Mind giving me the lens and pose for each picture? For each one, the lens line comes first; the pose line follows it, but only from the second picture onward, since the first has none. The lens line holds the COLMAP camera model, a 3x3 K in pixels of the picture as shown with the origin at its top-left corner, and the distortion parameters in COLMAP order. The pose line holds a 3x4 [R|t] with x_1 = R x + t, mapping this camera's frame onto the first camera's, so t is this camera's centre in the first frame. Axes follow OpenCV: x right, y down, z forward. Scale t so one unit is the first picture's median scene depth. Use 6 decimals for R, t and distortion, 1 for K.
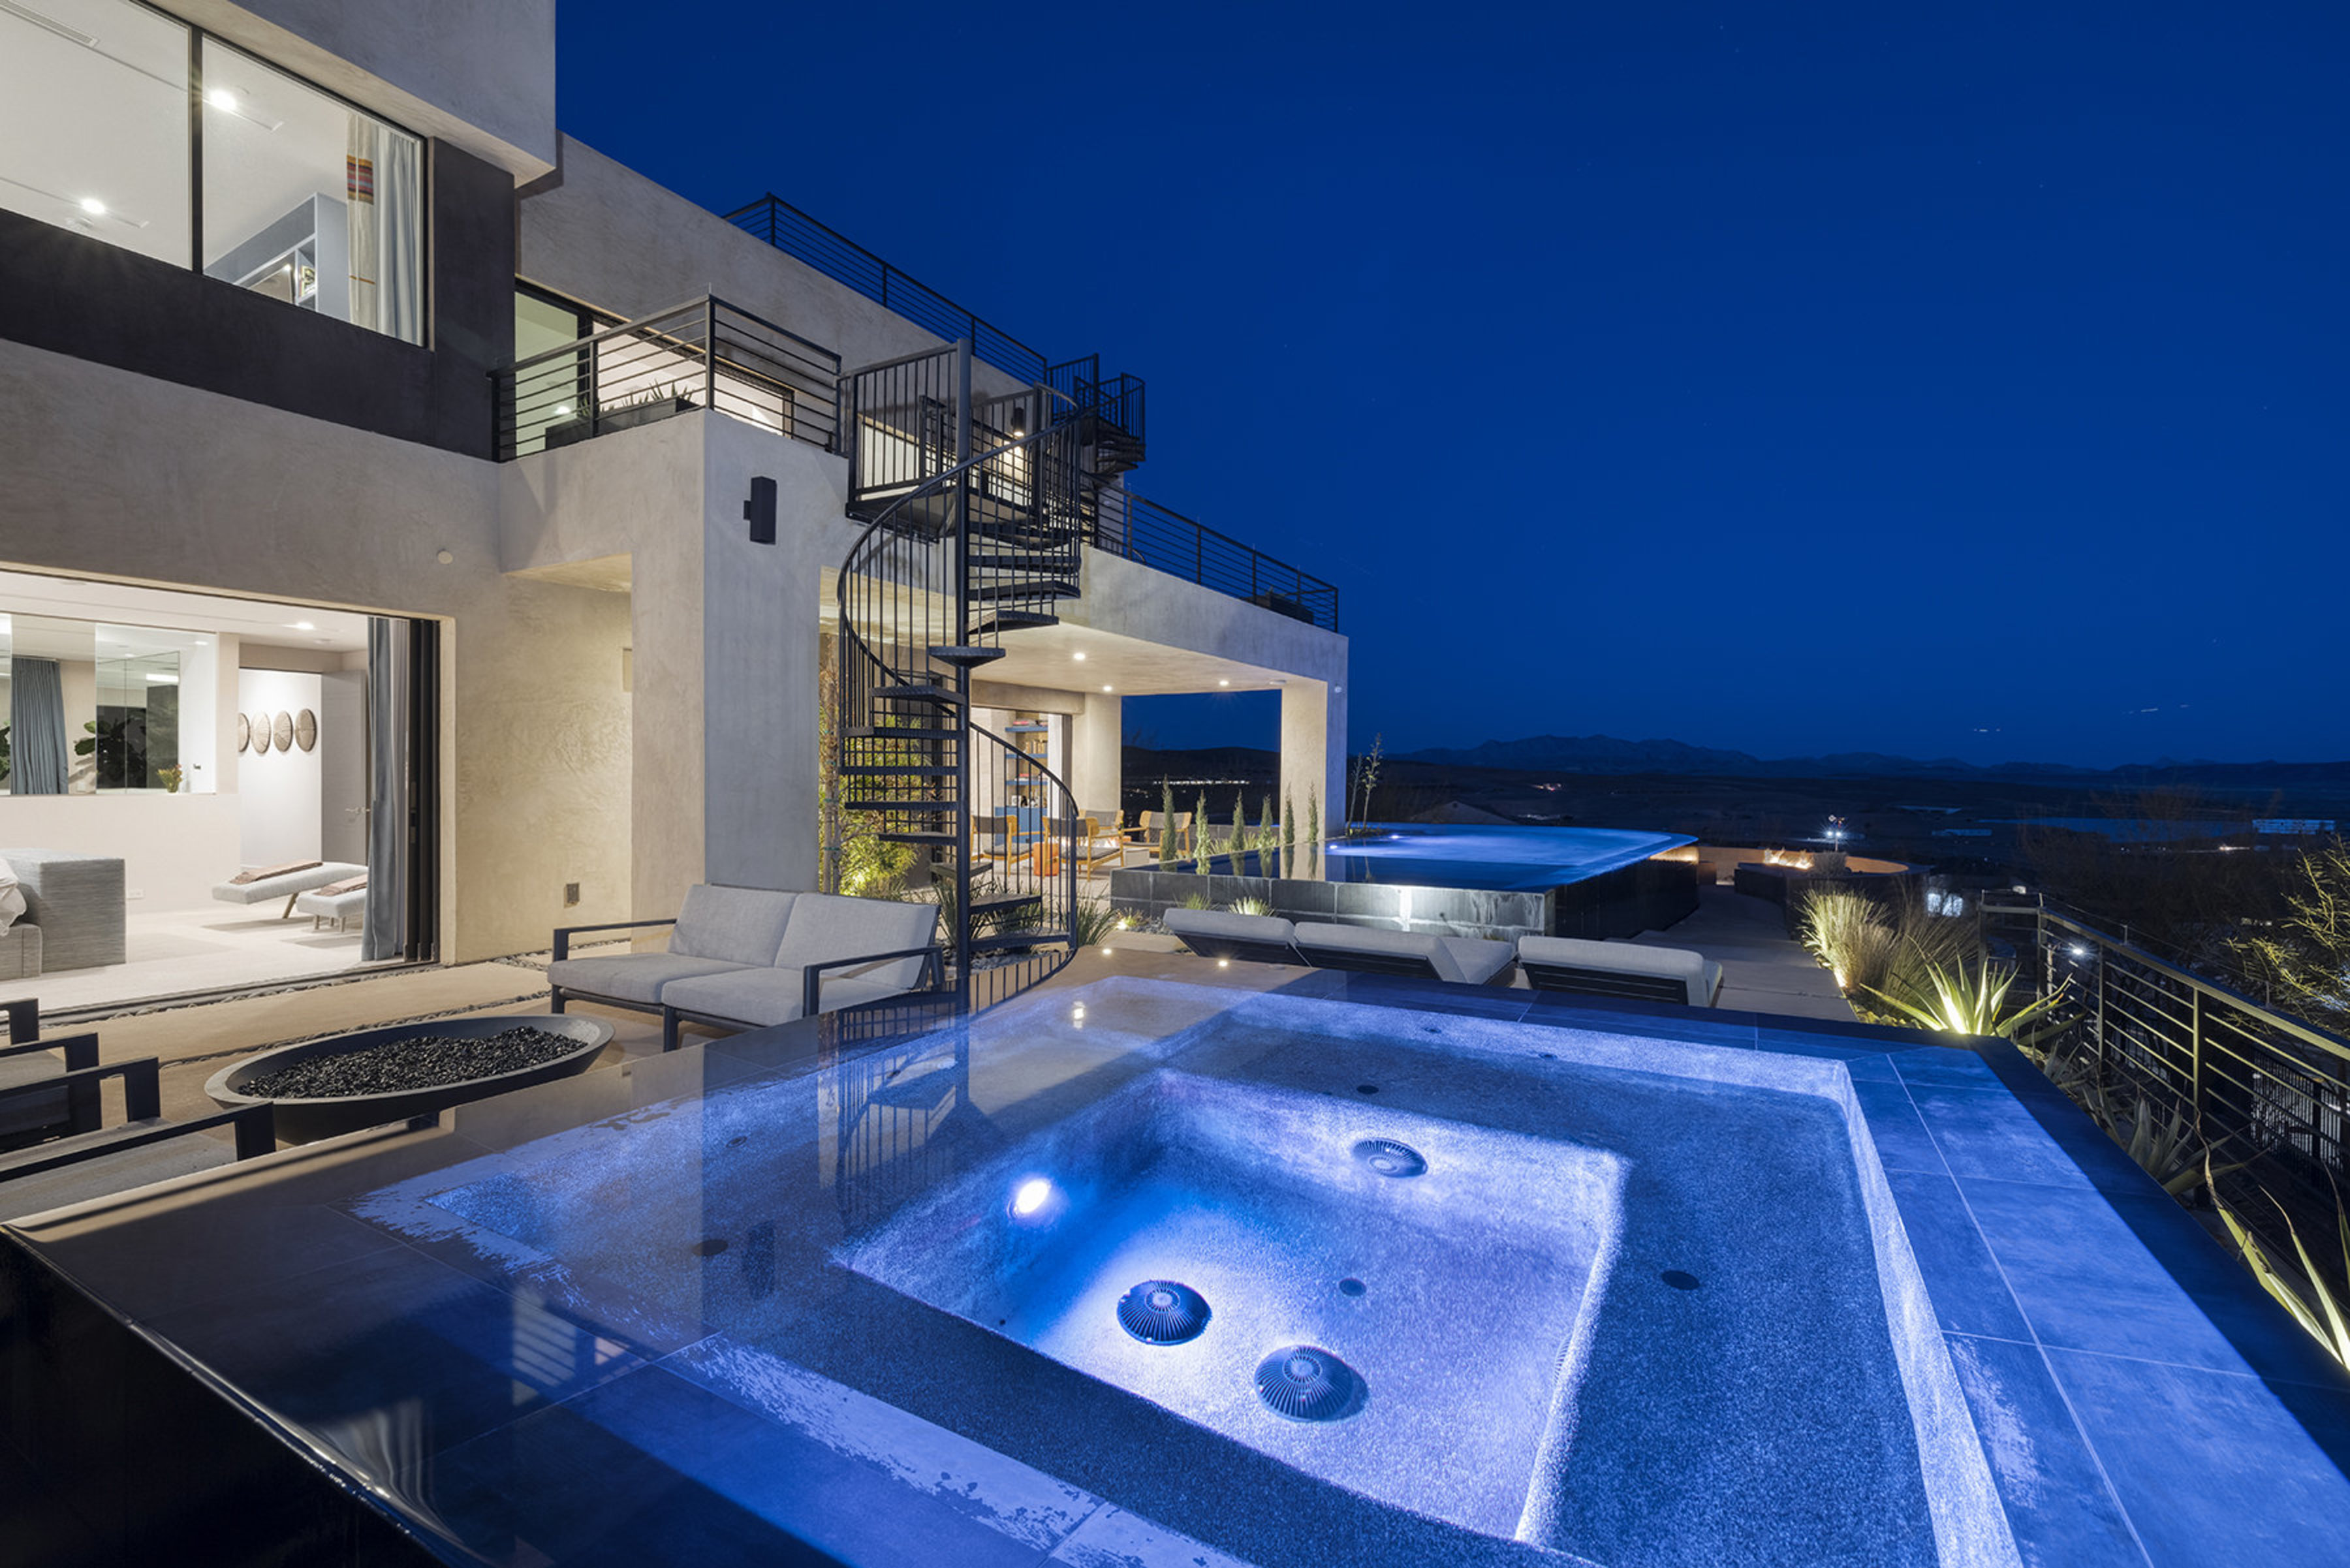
lens RADIAL K [[1013.0, 0, 1172.0], [0, 1013.0, 778.0], [0, 0, 1]] dist [-0.001714, 0.000886]
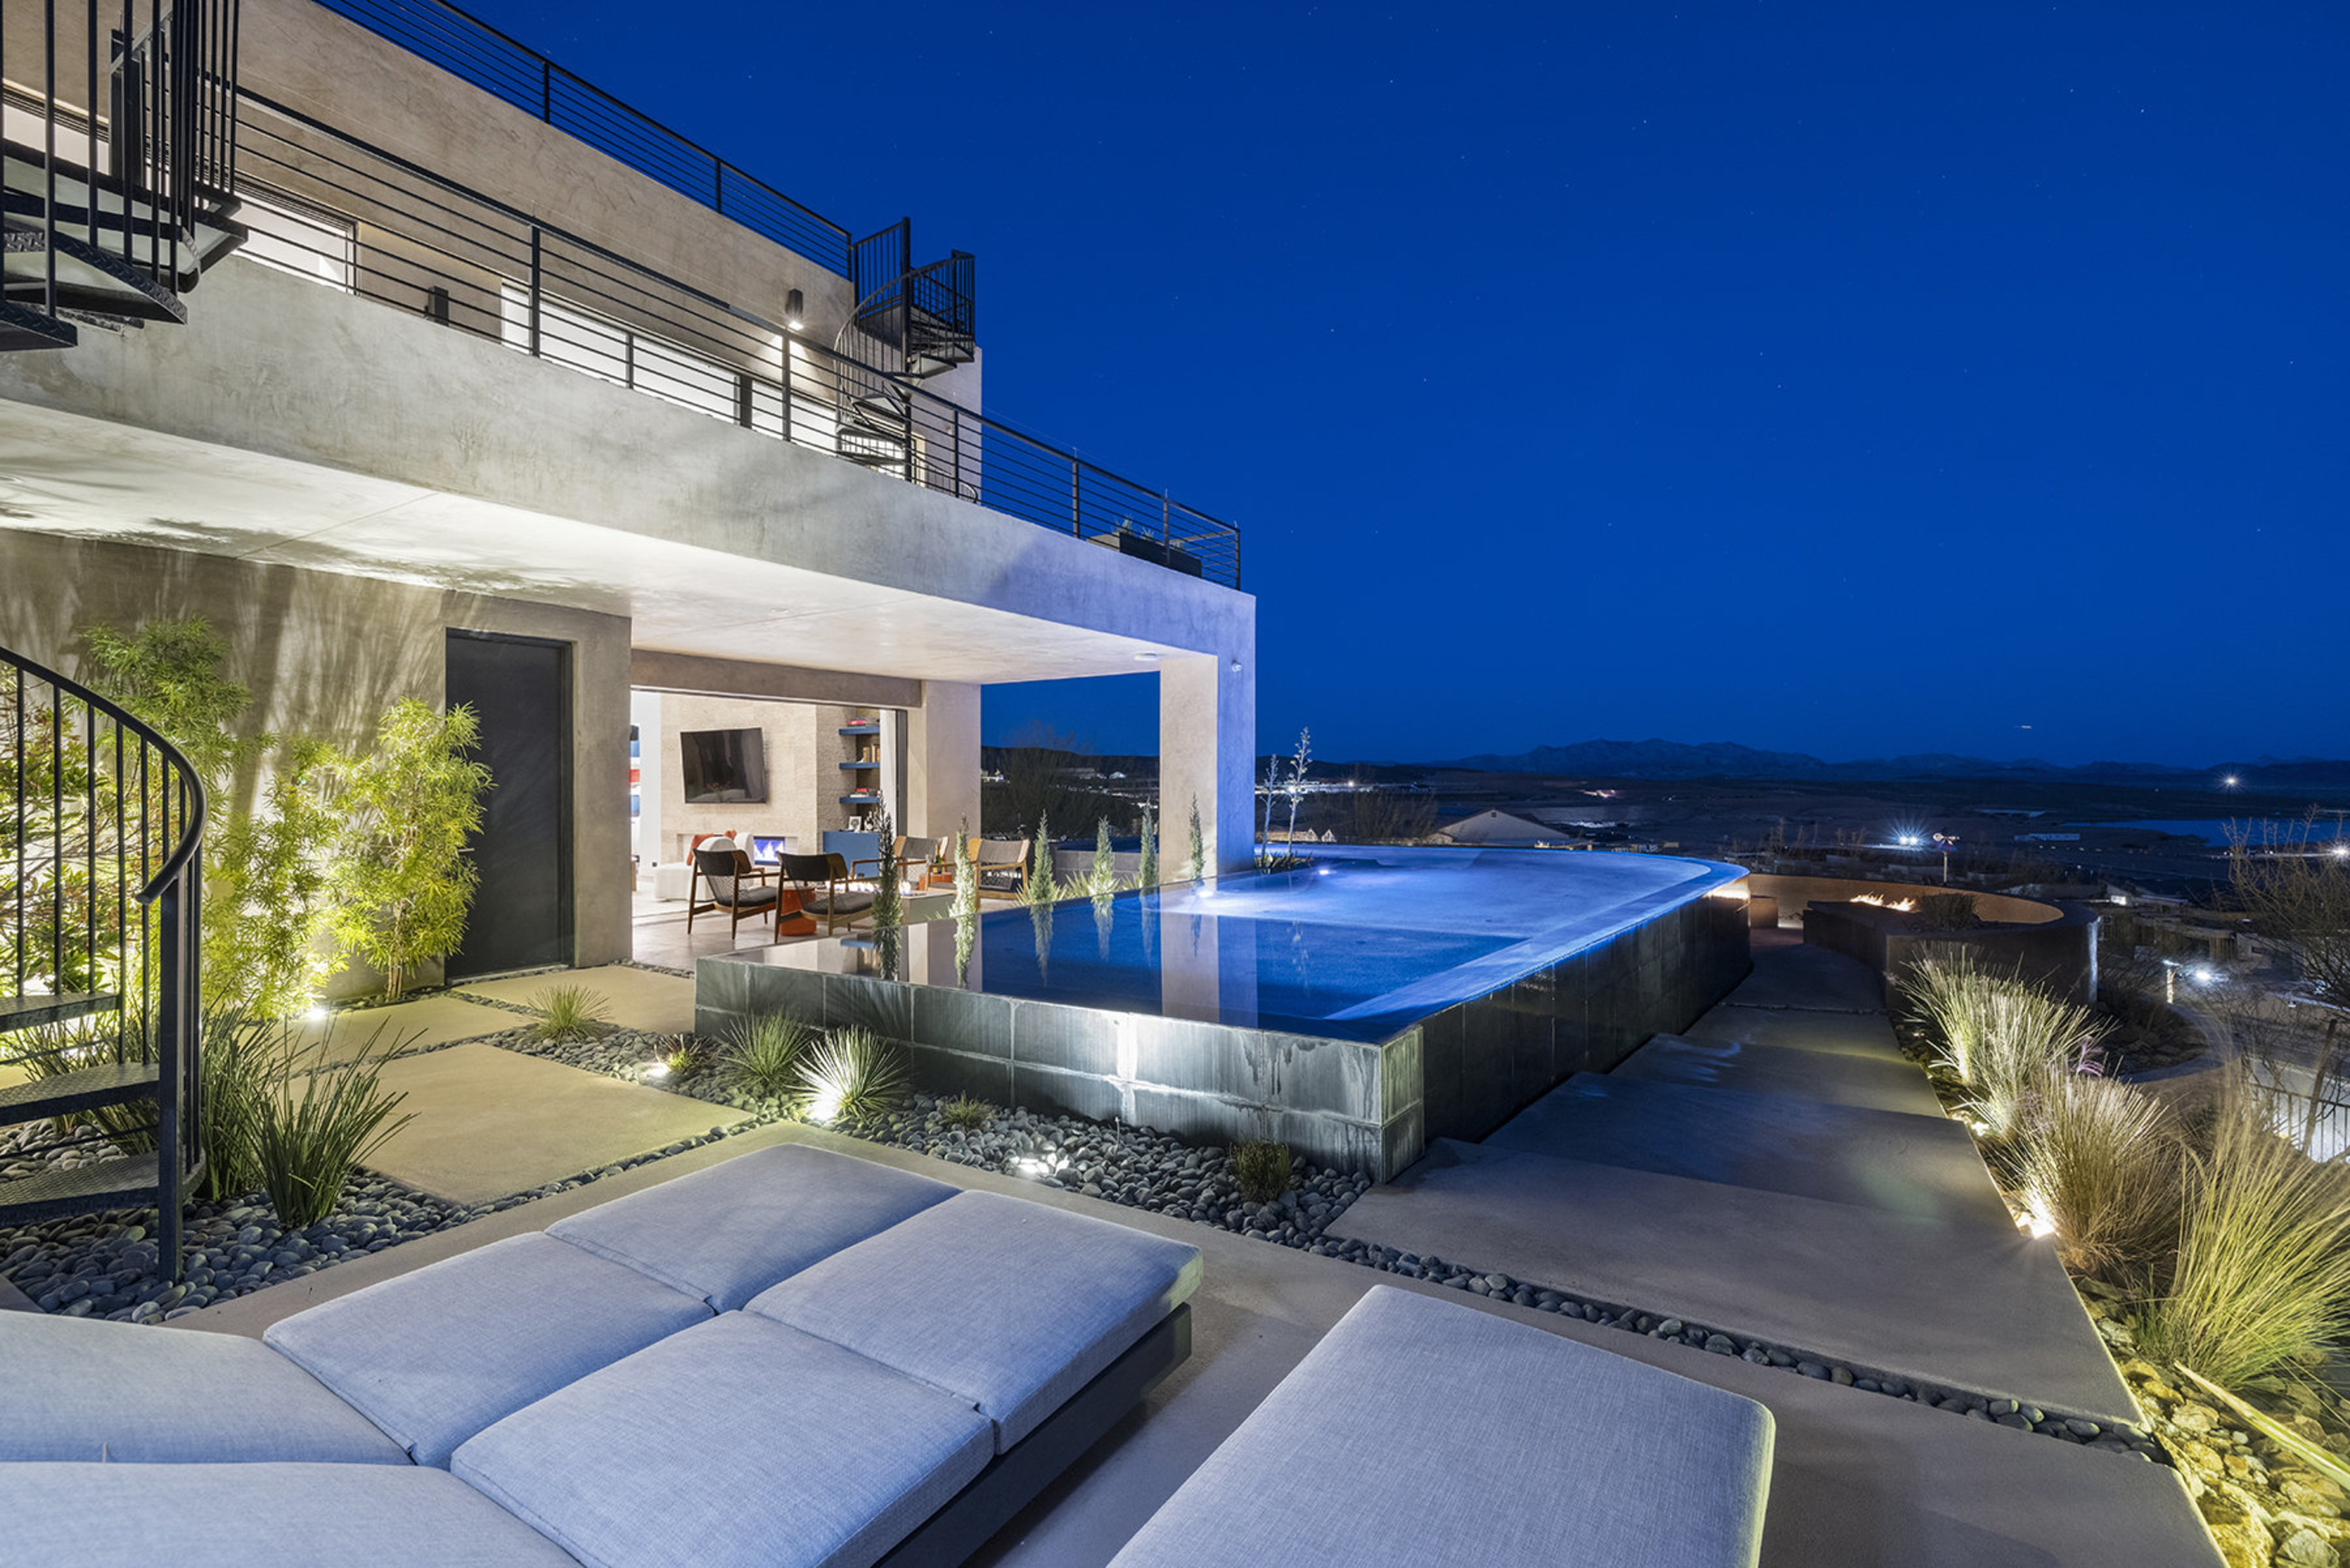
lens RADIAL K [[1013.0, 0, 1178.6], [0, 1013.0, 786.9], [0, 0, 1]] dist [-0.001714, 0.000886]
pose [[0.998999, -0.010445, -0.043495, 0.150453], [0.010399, 0.999945, -0.001288, -0.001794], [0.043506, 0.000835, 0.999053, 0.274385]]
